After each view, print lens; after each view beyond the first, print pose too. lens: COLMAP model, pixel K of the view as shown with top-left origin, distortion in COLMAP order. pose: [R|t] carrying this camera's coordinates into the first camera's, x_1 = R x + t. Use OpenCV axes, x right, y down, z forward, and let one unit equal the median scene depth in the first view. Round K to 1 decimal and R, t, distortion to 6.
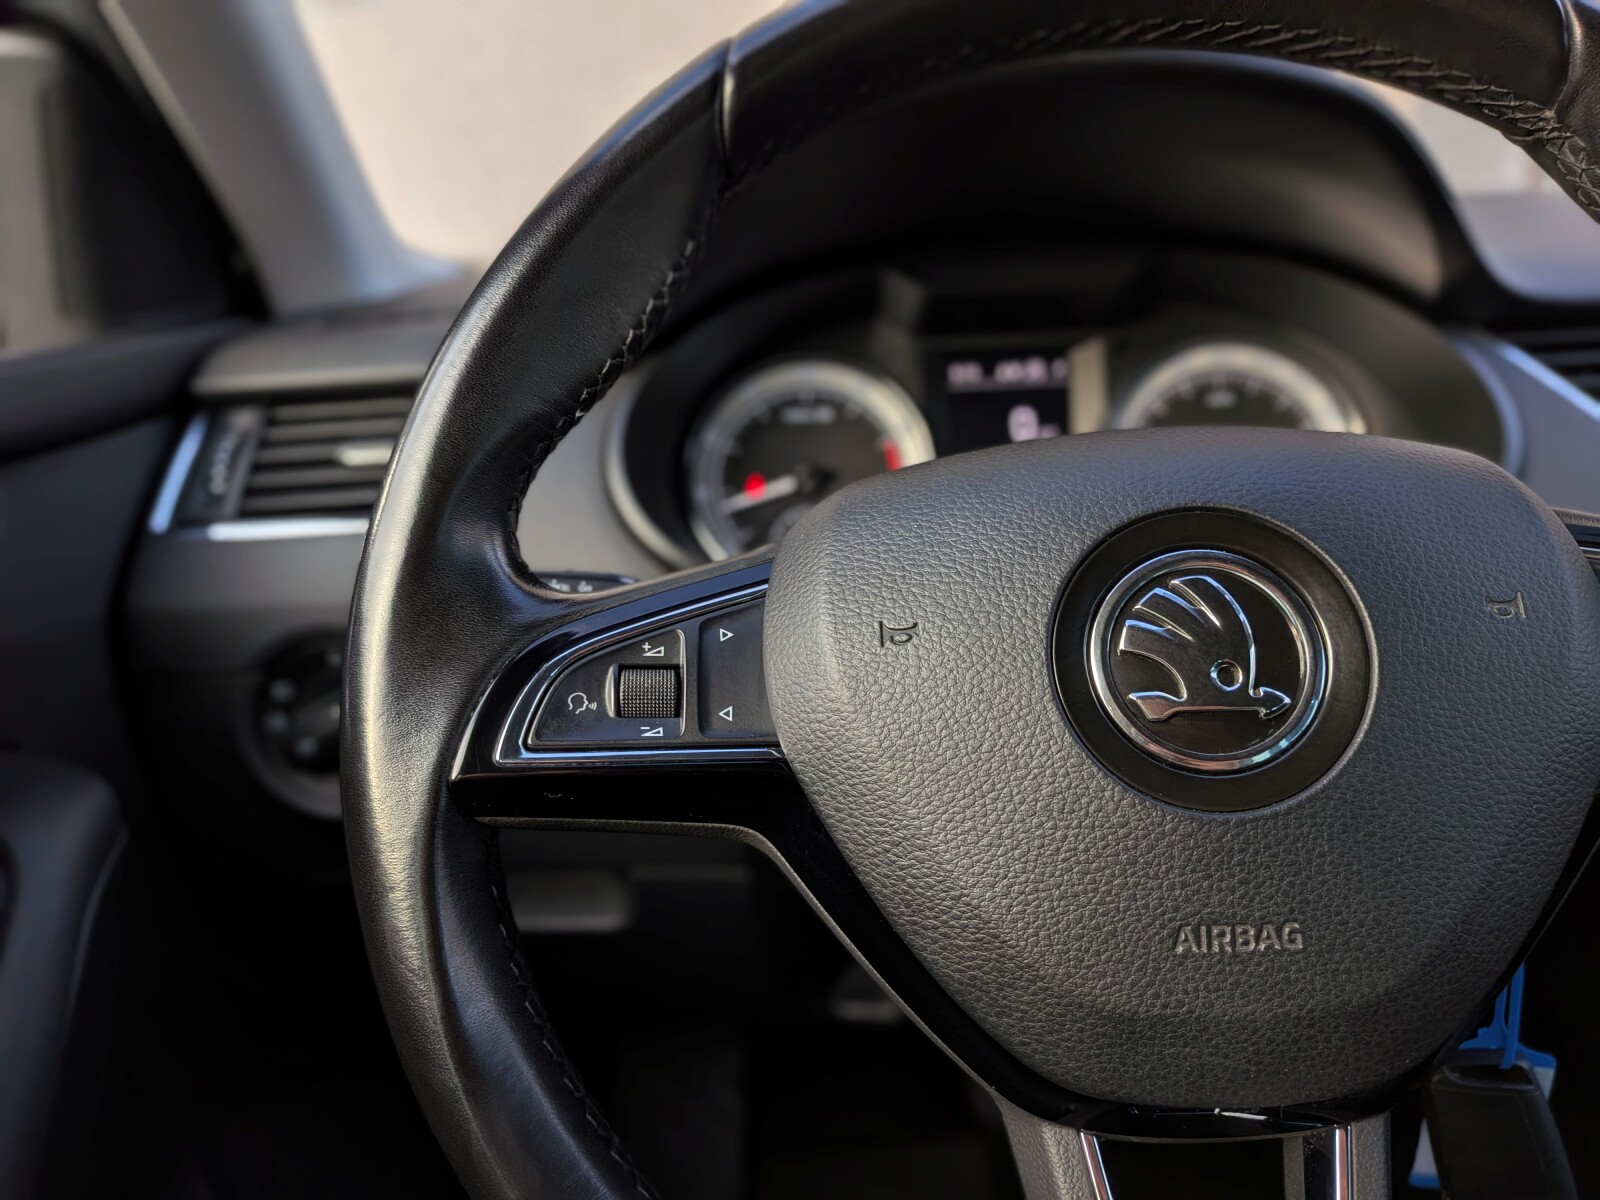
lens RADIAL K [[1157.8, 0, 787.8], [0, 1157.8, 576.5], [0, 0, 1]] dist [0.003756, -0.059221]
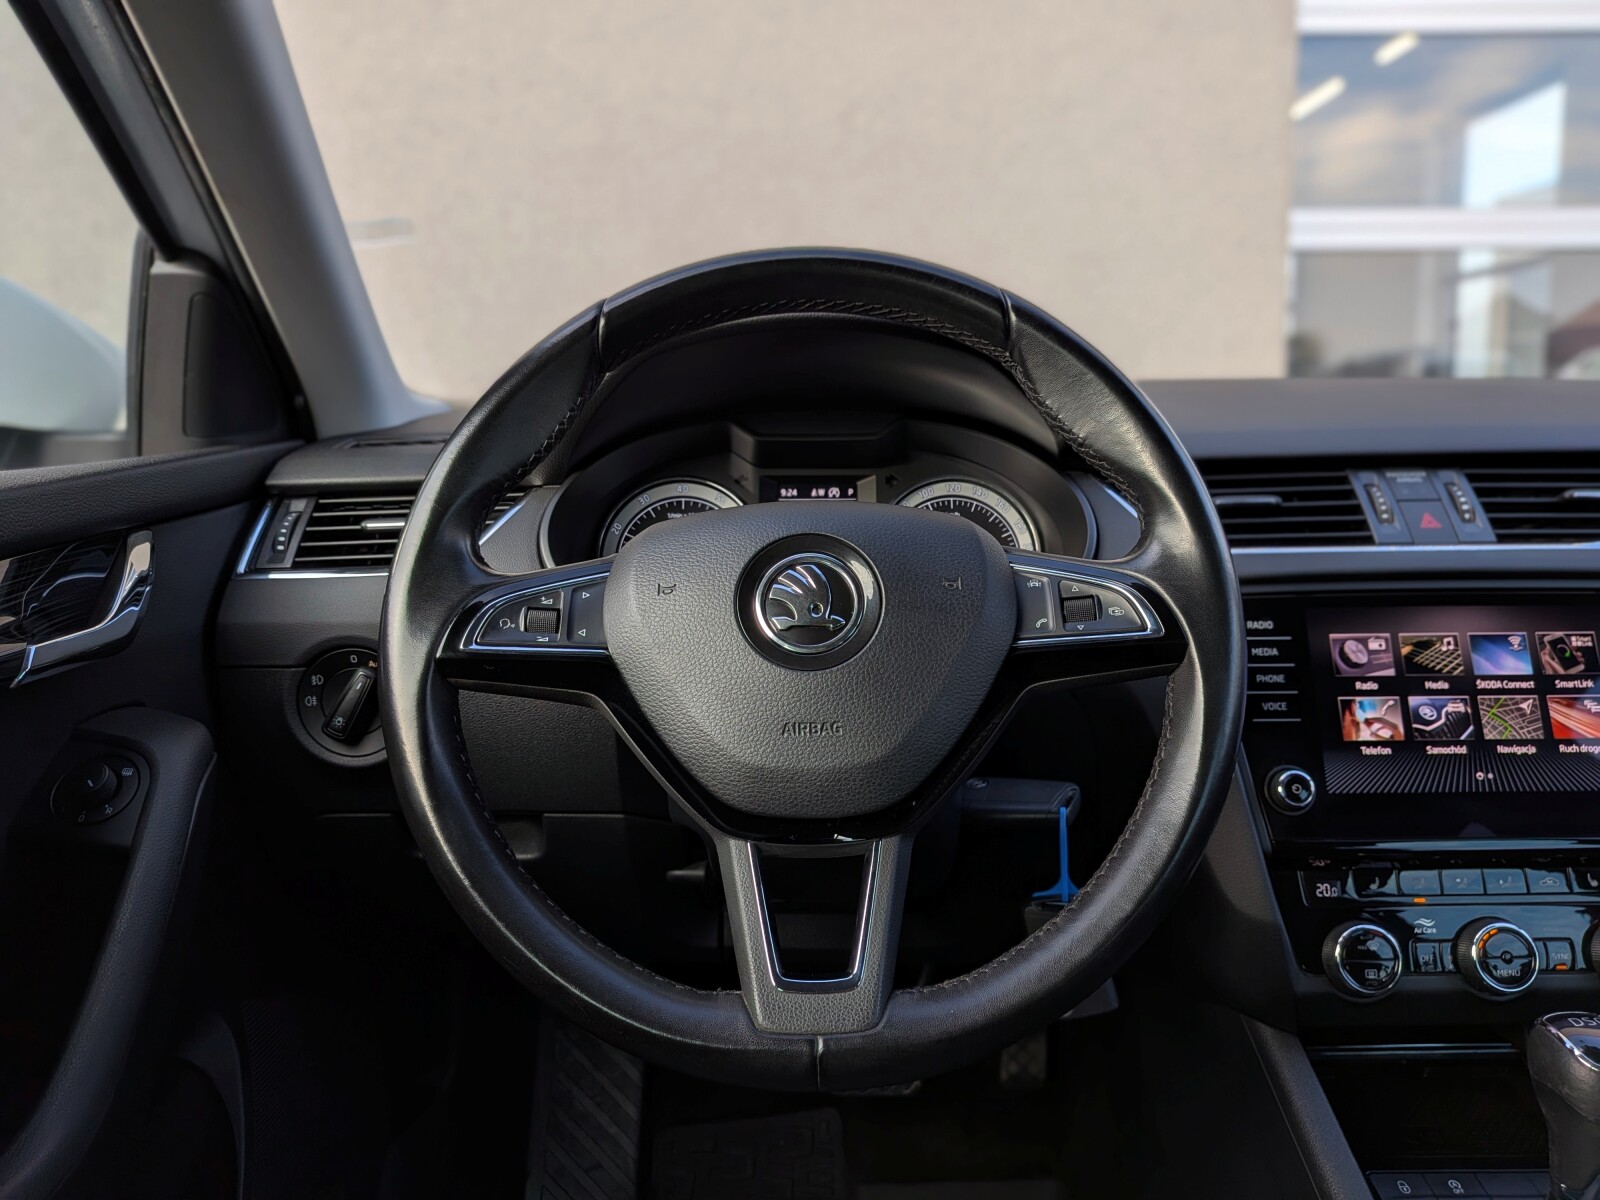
lens RADIAL K [[1149.0, 0, 808.7], [0, 1149.0, 587.7], [0, 0, 1]] dist [0.065408, -0.142054]
pose [[0.998294, 0.036480, 0.045595, 0.262069], [-0.030382, 0.991315, -0.127950, 0.307899], [-0.049867, 0.126347, 0.990732, -1.055125]]
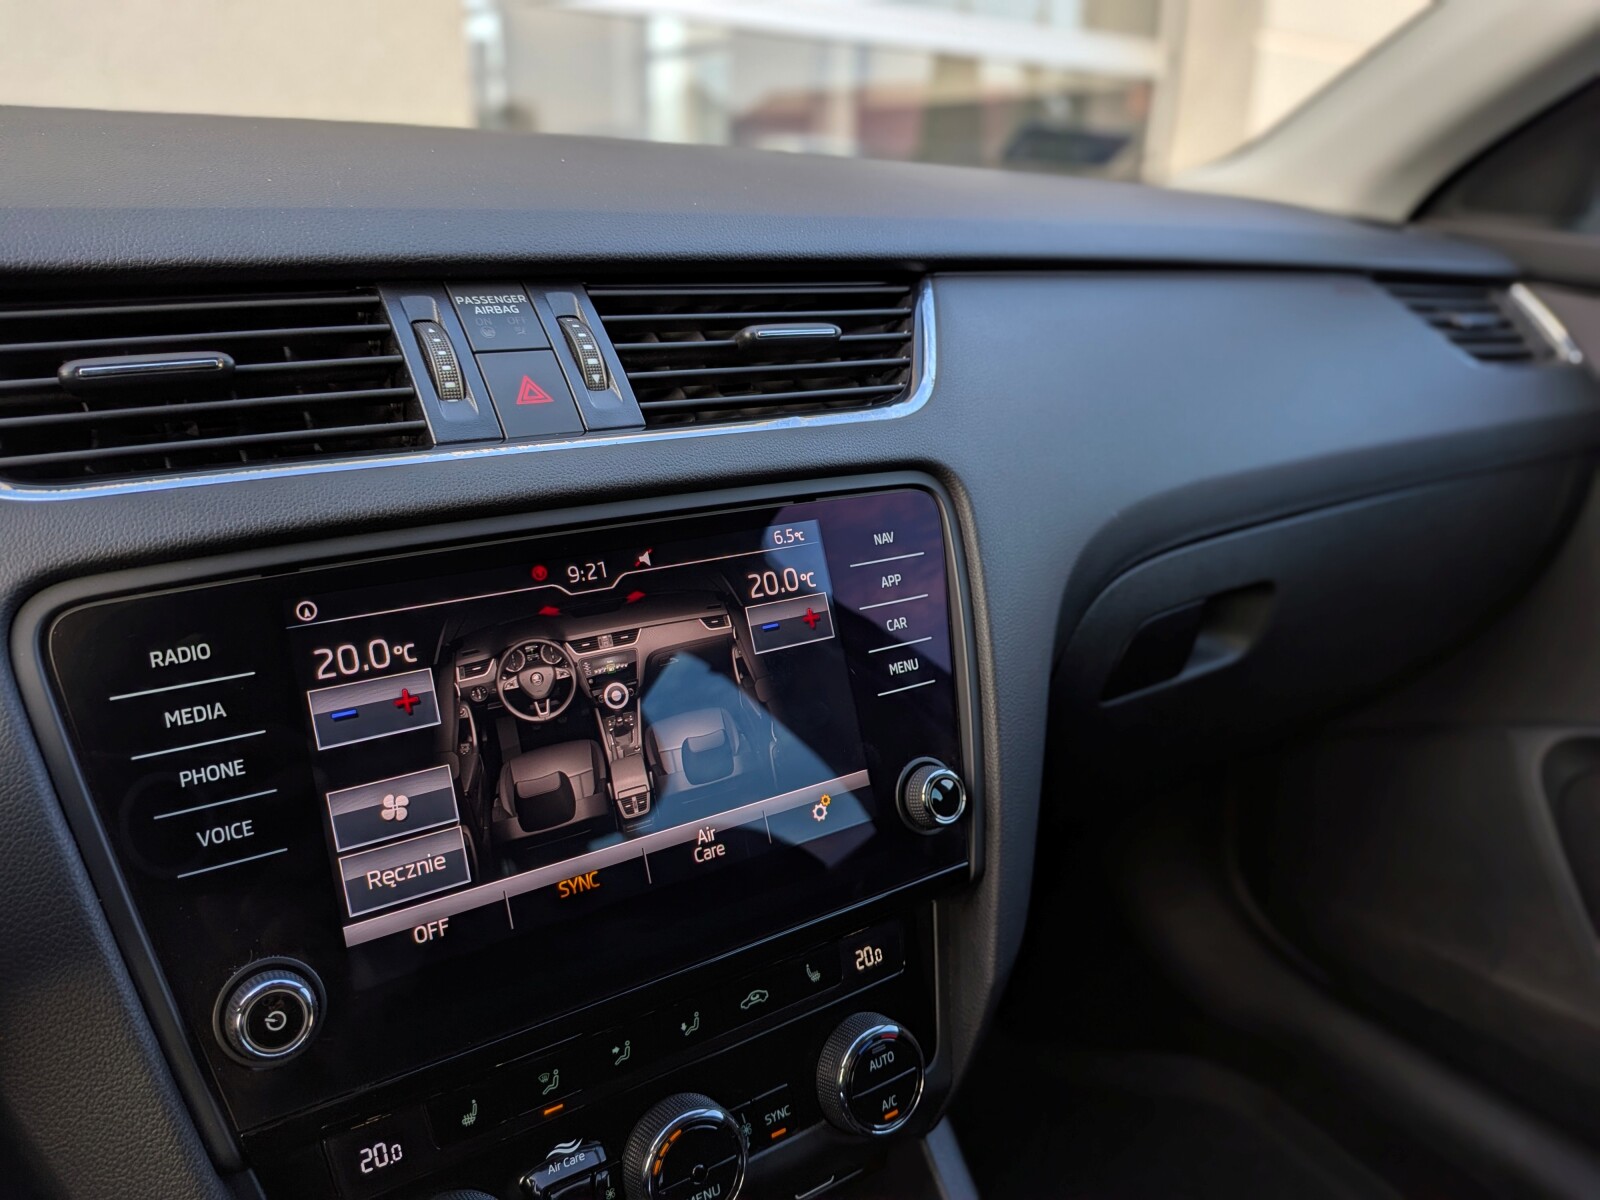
lens RADIAL K [[1168.6, 0, 800.8], [0, 1168.6, 569.6], [0, 0, 1]] dist [0.052023, -0.126470]
pose [[0.786705, -0.107585, 0.607882, 1.240100], [0.090627, 0.994156, 0.058662, -0.096282], [-0.610641, 0.008941, 0.791857, 0.243922]]
